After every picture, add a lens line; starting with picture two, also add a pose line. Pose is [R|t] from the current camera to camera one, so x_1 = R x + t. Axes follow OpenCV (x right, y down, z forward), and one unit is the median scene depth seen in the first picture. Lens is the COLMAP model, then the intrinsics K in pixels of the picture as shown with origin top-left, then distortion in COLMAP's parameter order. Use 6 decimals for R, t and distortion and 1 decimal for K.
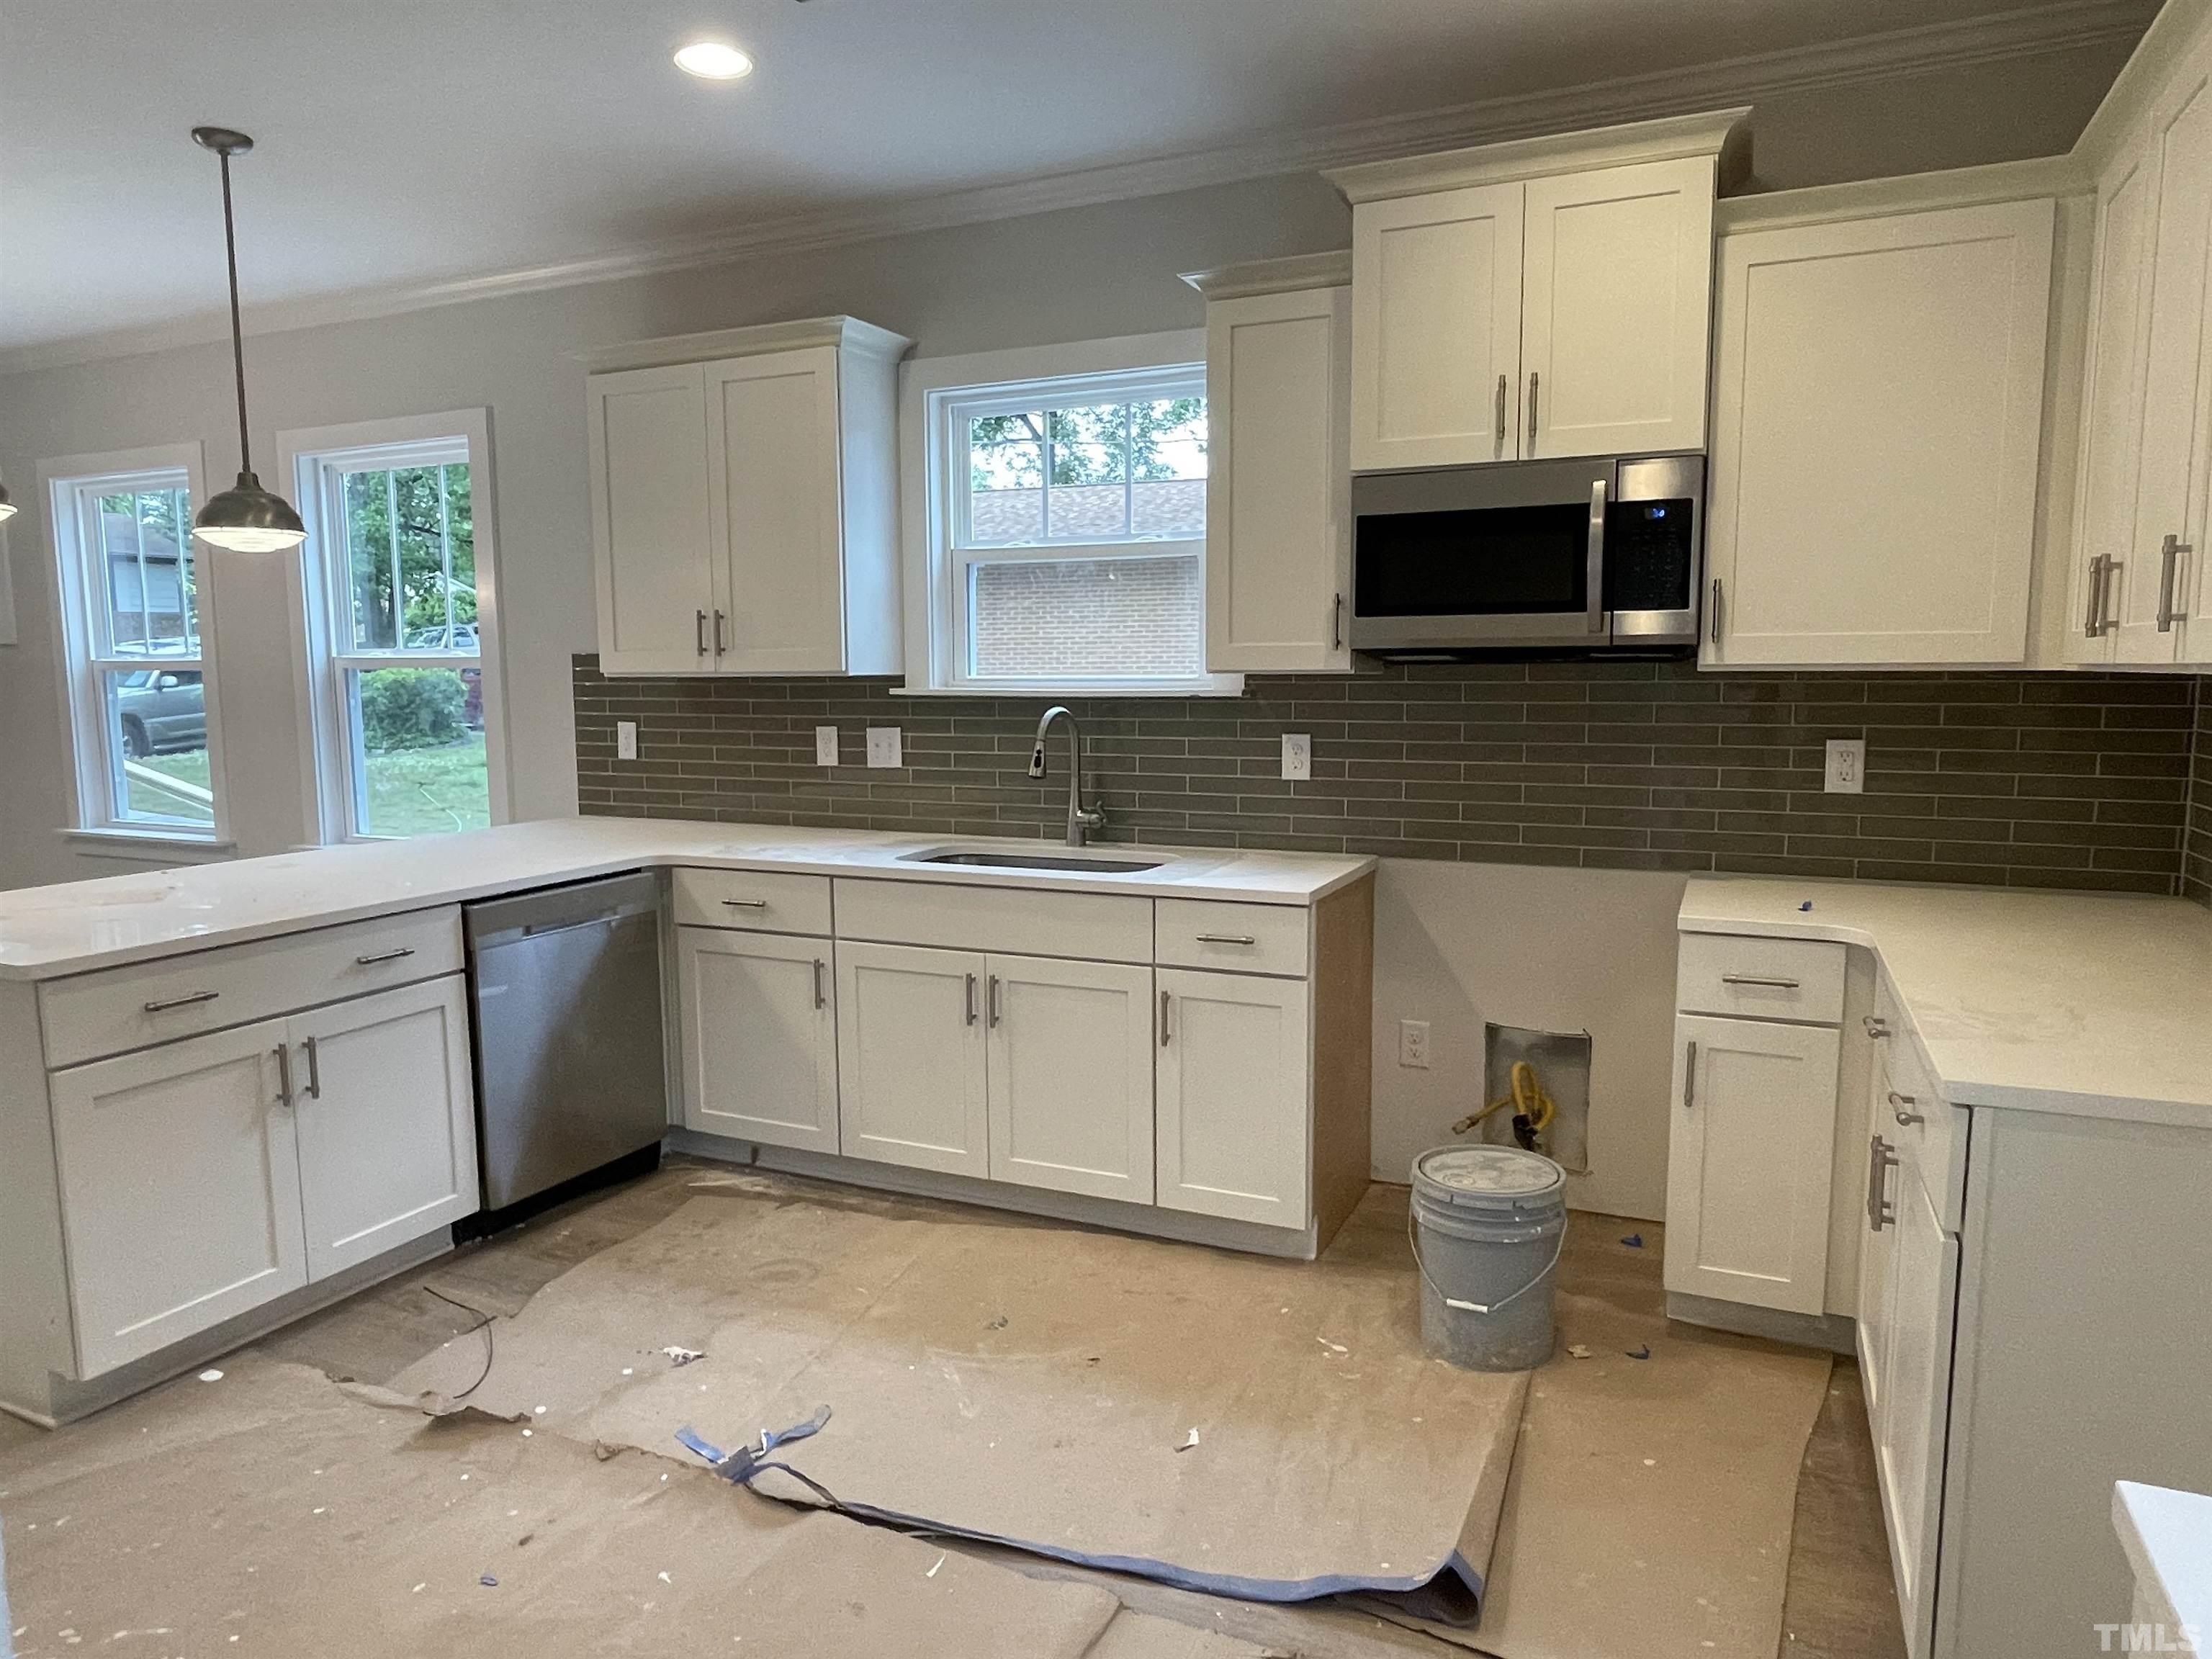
lens RADIAL K [[1443.8, 0, 1084.1], [0, 1443.8, 833.9], [0, 0, 1]] dist [0.037345, 0.000186]
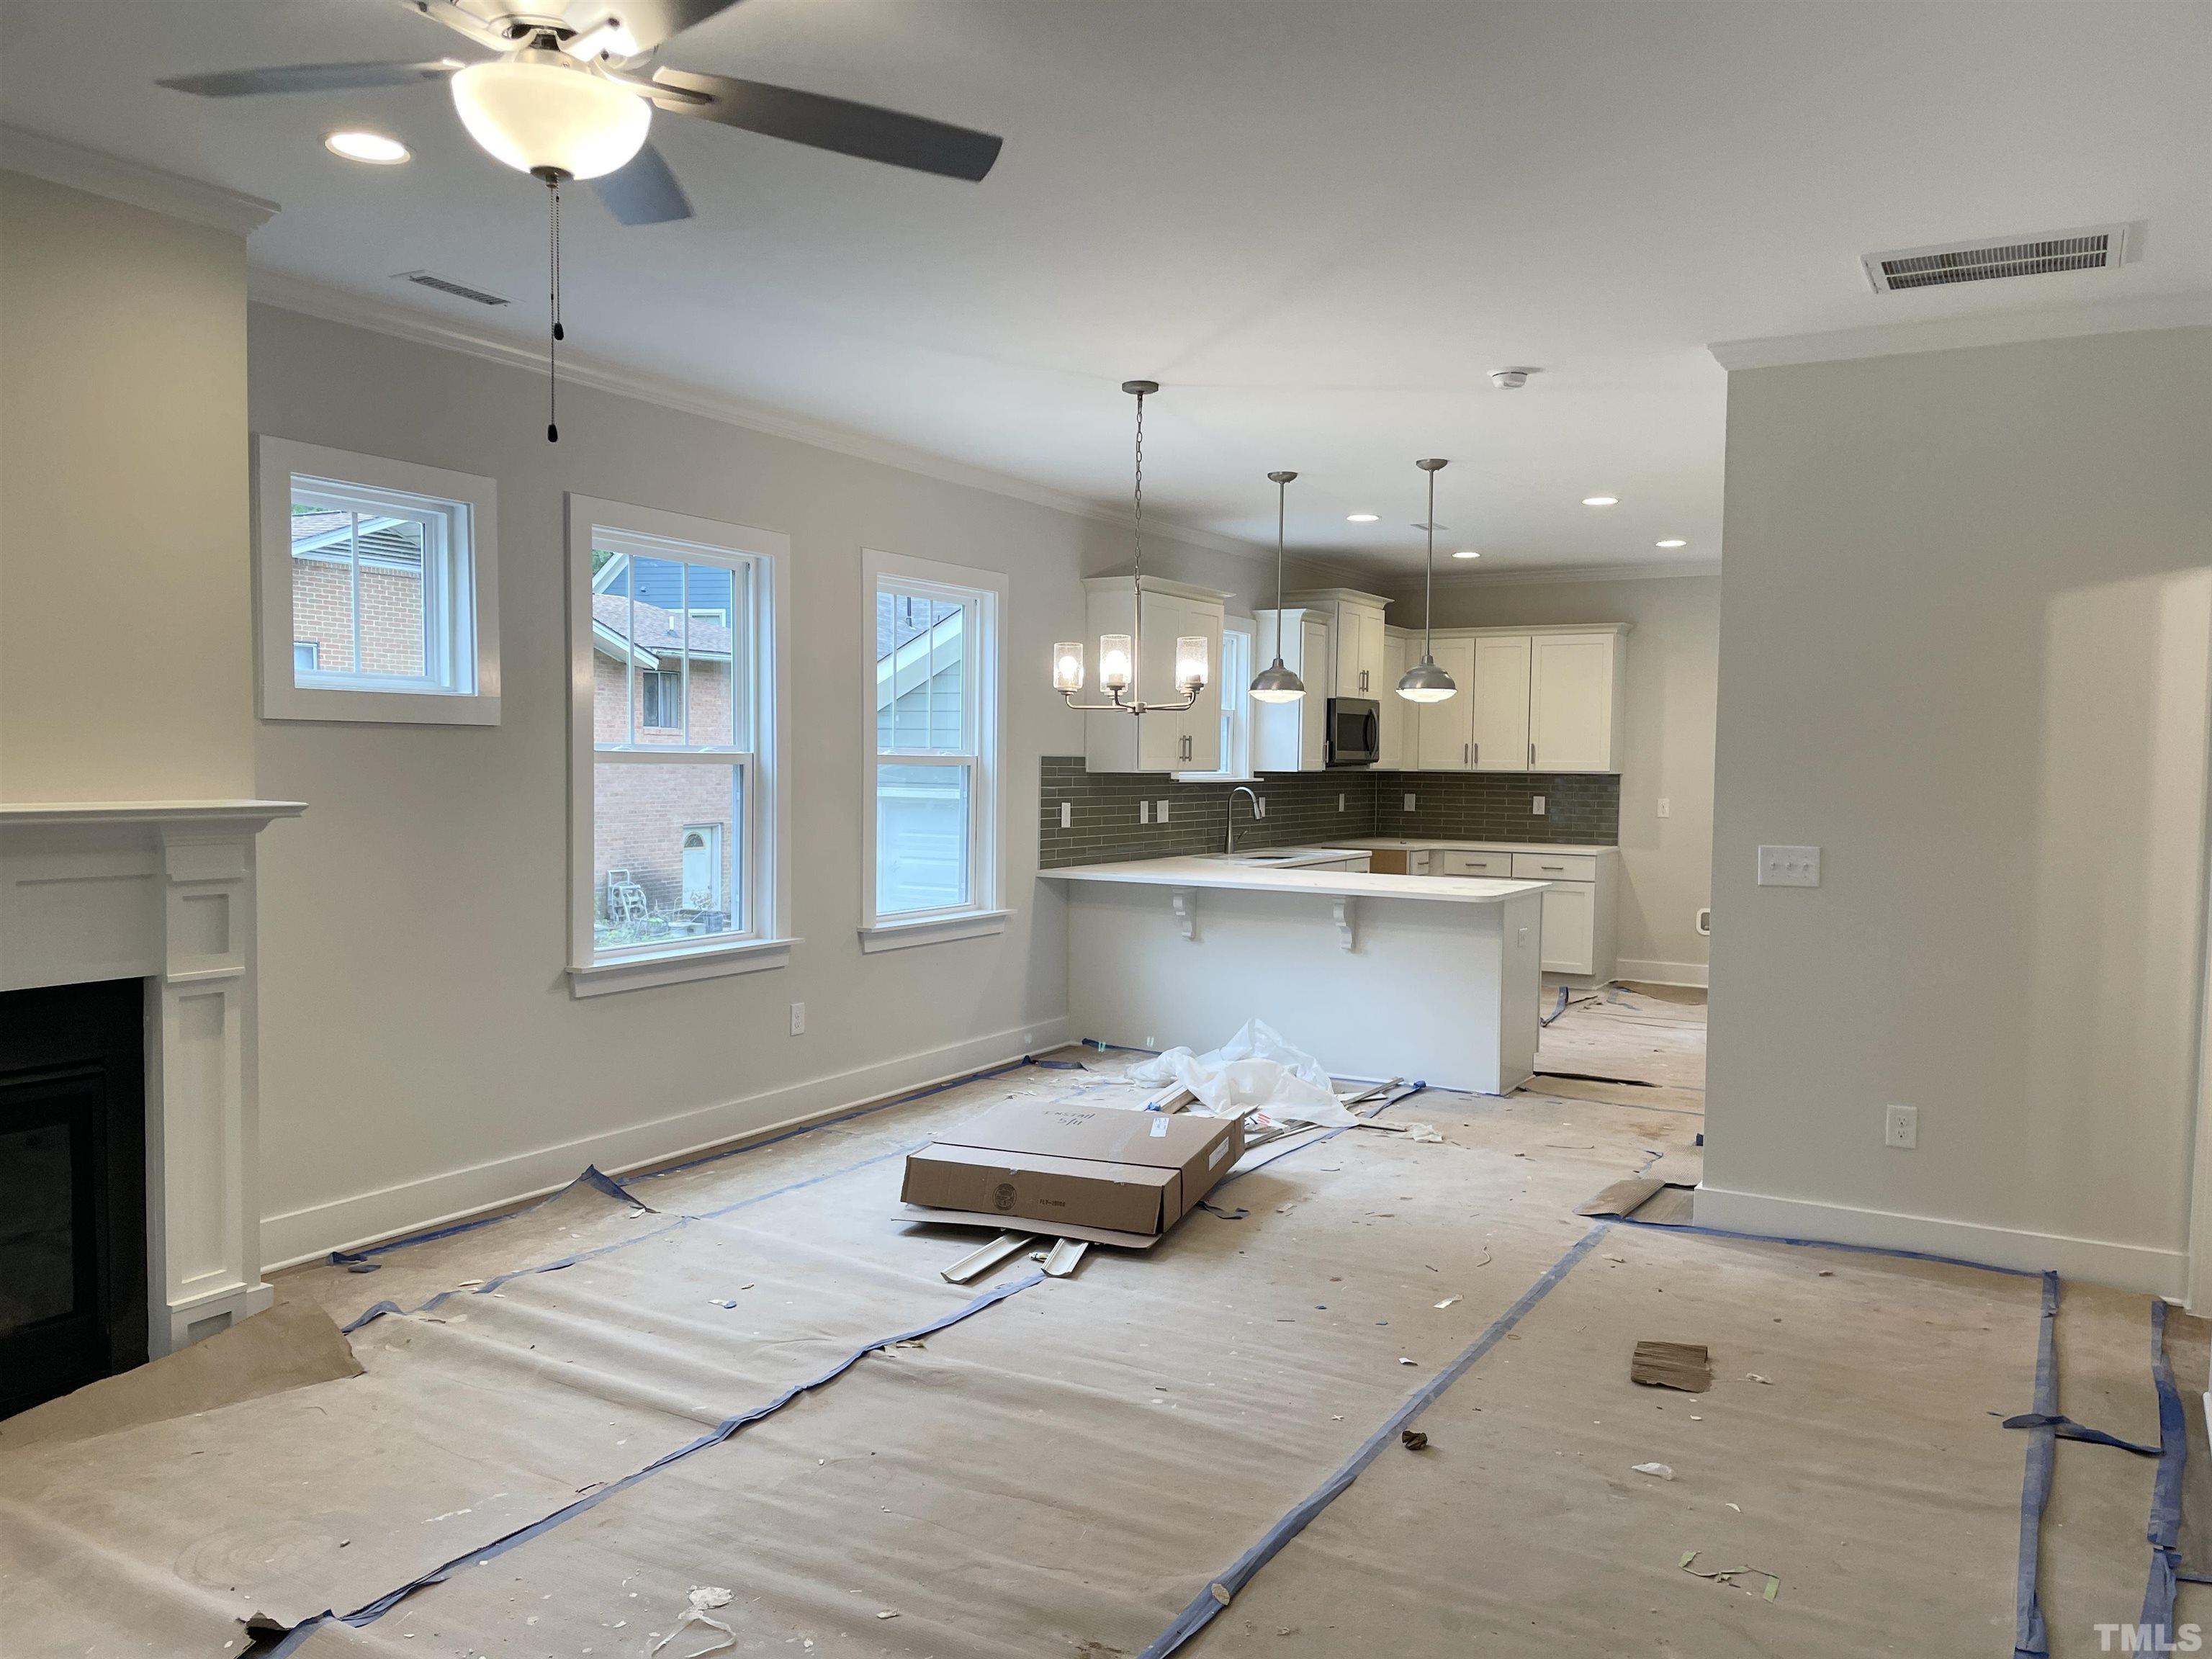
lens RADIAL K [[1670.1, 0, 1104.6], [0, 1670.1, 844.3], [0, 0, 1]] dist [0.093110, -0.114423]
pose [[0.082247, -0.044766, 0.995606, -2.195816], [0.100152, 0.994305, 0.036434, -0.100835], [-0.991567, 0.096715, 0.086262, 0.884697]]
